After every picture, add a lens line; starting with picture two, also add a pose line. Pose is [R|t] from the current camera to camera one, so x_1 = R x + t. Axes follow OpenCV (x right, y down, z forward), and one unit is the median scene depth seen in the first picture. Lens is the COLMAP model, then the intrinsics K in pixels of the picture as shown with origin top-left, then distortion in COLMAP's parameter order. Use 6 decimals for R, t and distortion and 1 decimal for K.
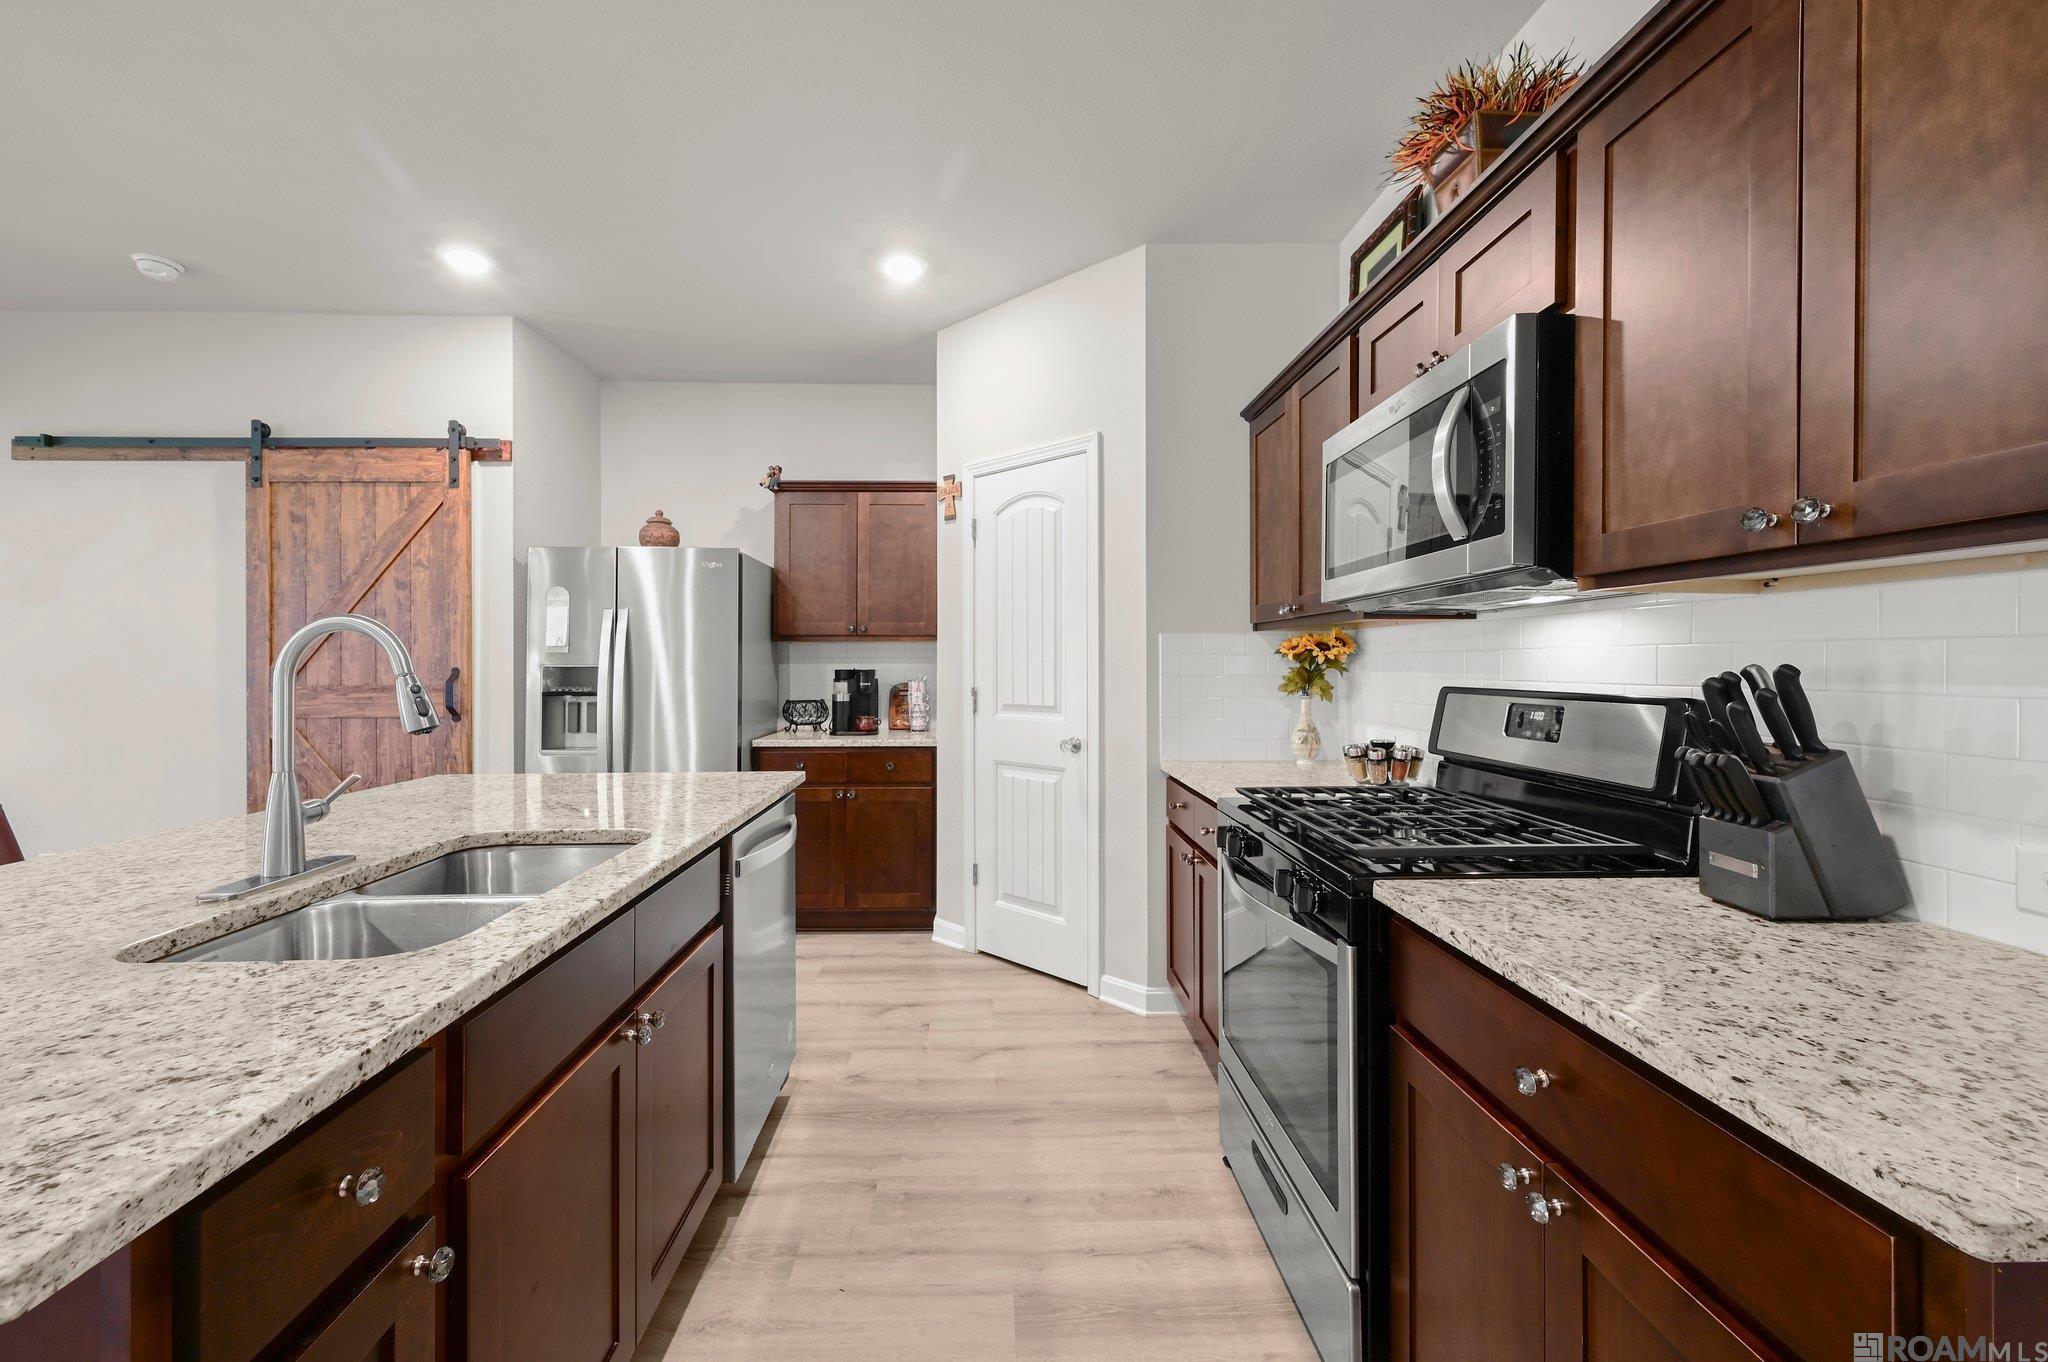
lens RADIAL K [[814.3, 0, 1018.8], [0, 814.3, 667.6], [0, 0, 1]] dist [0.000620, 0.000100]
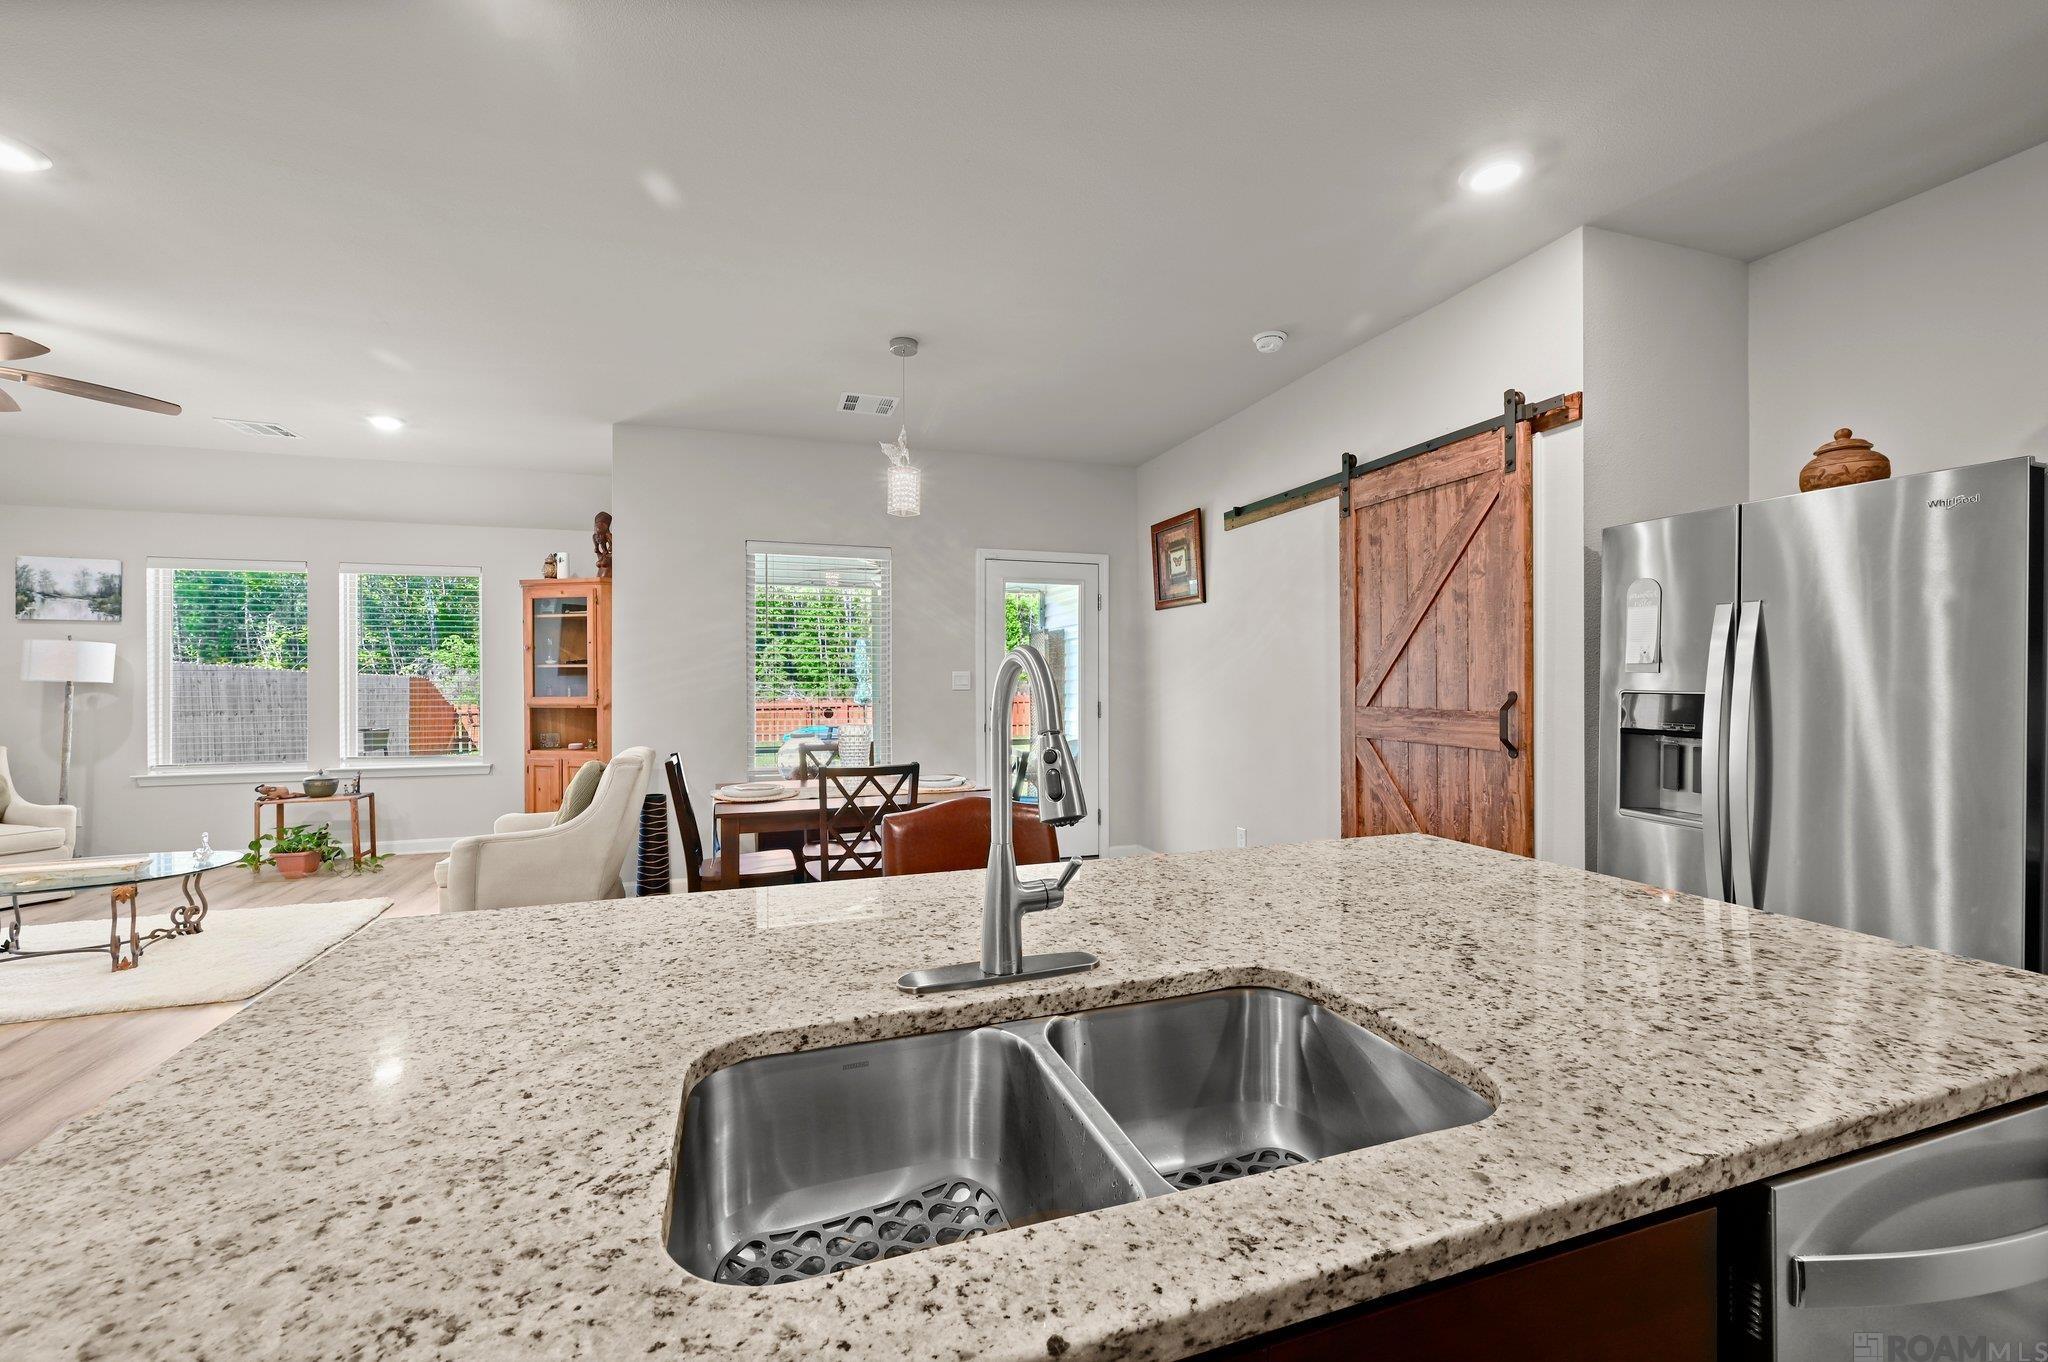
lens RADIAL K [[805.7, 0, 1010.7], [0, 805.7, 679.2], [0, 0, 1]] dist [0.000438, 0.000165]
pose [[0.271747, 0.004060, -0.962360, -0.049191], [-0.003090, 0.999990, 0.003346, -0.013794], [0.962364, 0.002065, 0.271757, 0.297035]]
